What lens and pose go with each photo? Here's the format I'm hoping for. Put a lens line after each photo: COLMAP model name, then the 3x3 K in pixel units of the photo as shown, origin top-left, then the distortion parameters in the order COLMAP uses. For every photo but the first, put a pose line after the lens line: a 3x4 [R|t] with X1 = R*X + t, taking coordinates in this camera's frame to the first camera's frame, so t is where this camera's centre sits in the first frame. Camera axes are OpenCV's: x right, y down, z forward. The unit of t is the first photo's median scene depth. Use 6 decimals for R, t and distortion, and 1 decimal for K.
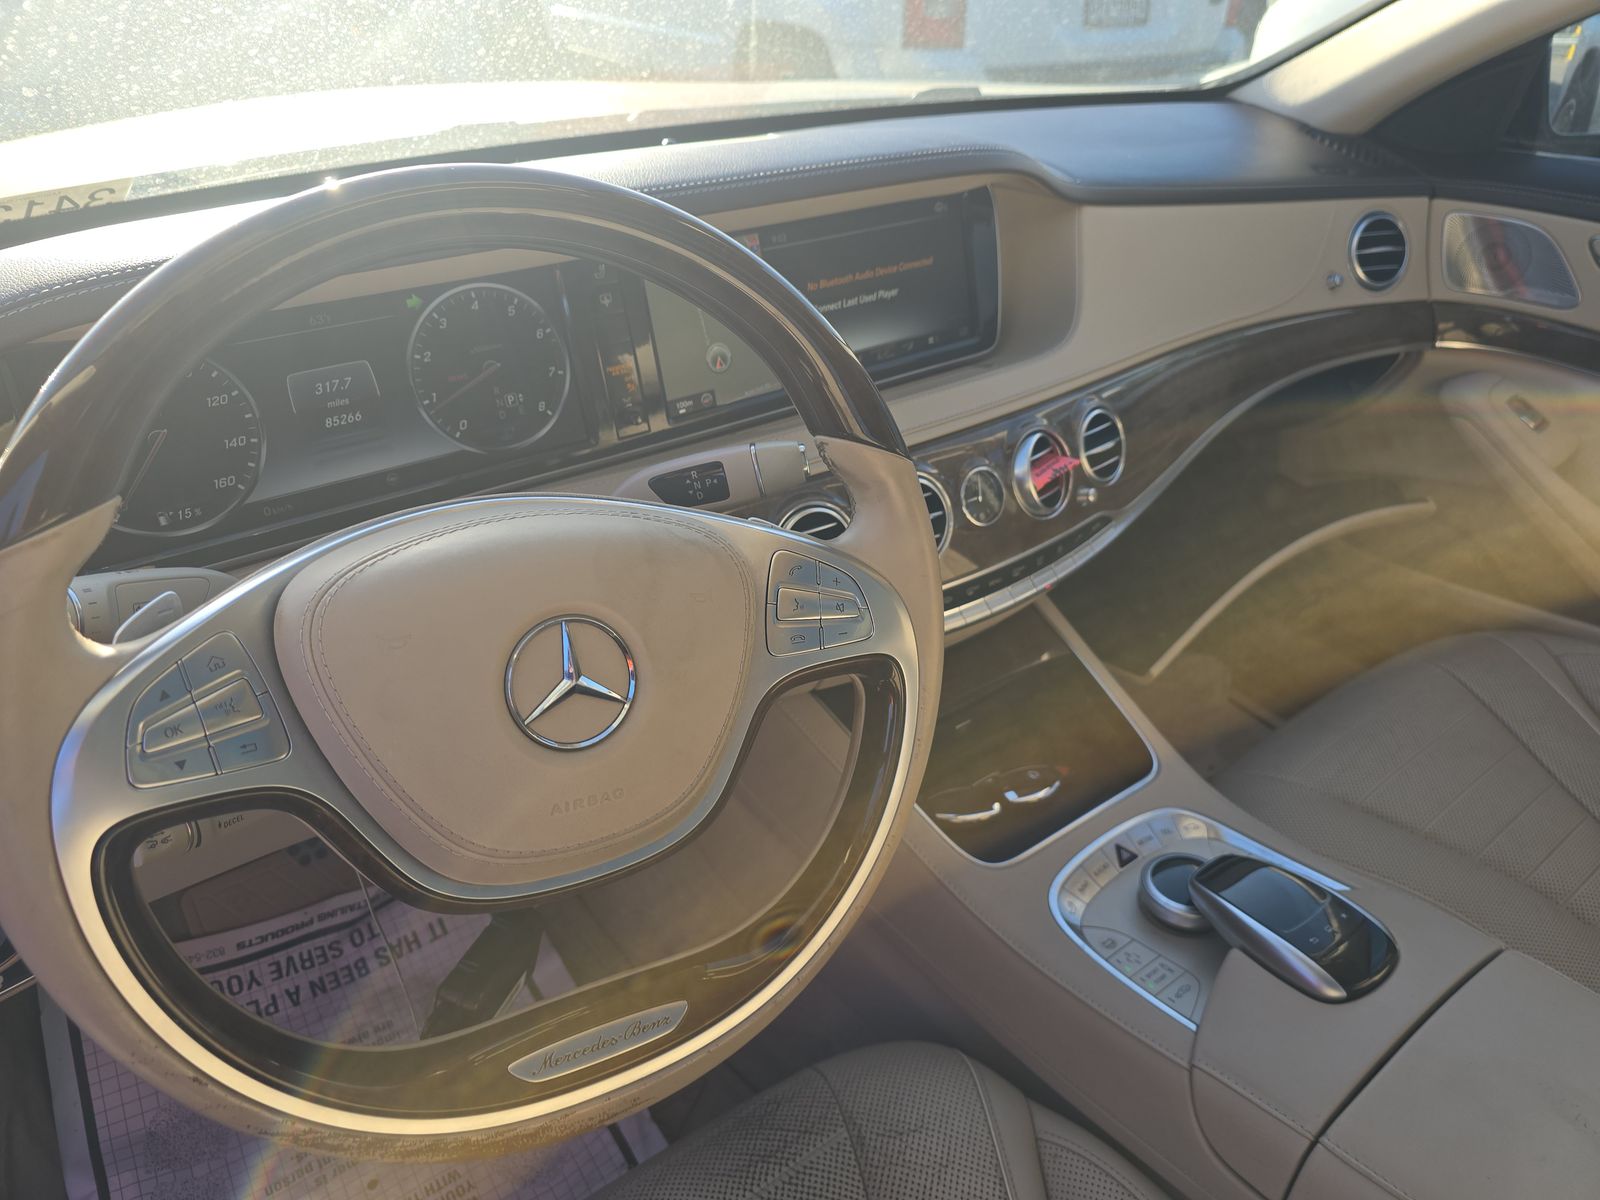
lens RADIAL K [[1079.1, 0, 769.8], [0, 1079.1, 633.8], [0, 0, 1]] dist [0.045990, -0.047558]
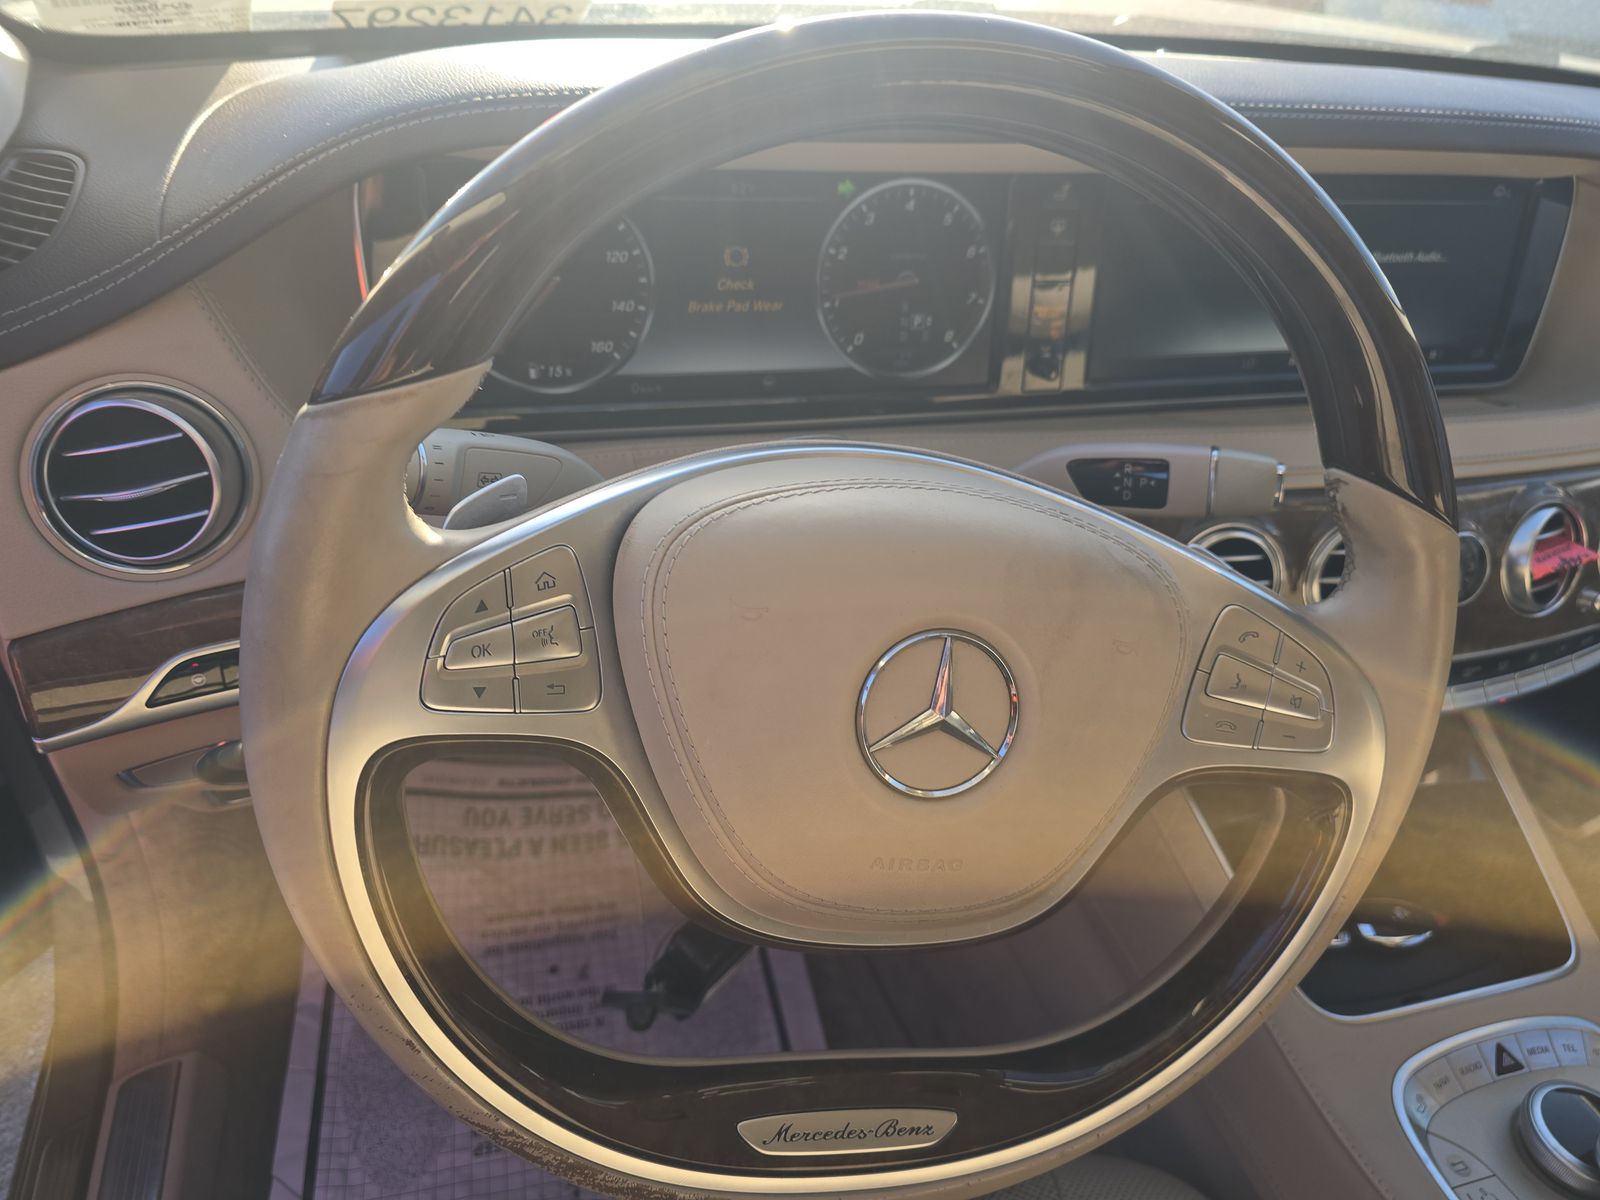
lens RADIAL K [[1079.1, 0, 793.9], [0, 1079.1, 640.0], [0, 0, 1]] dist [0.045990, -0.047558]
pose [[0.935100, 0.280508, -0.216573, -0.079089], [-0.264178, 0.959107, 0.101604, -0.036292], [0.236218, -0.037796, 0.970965, 0.135541]]
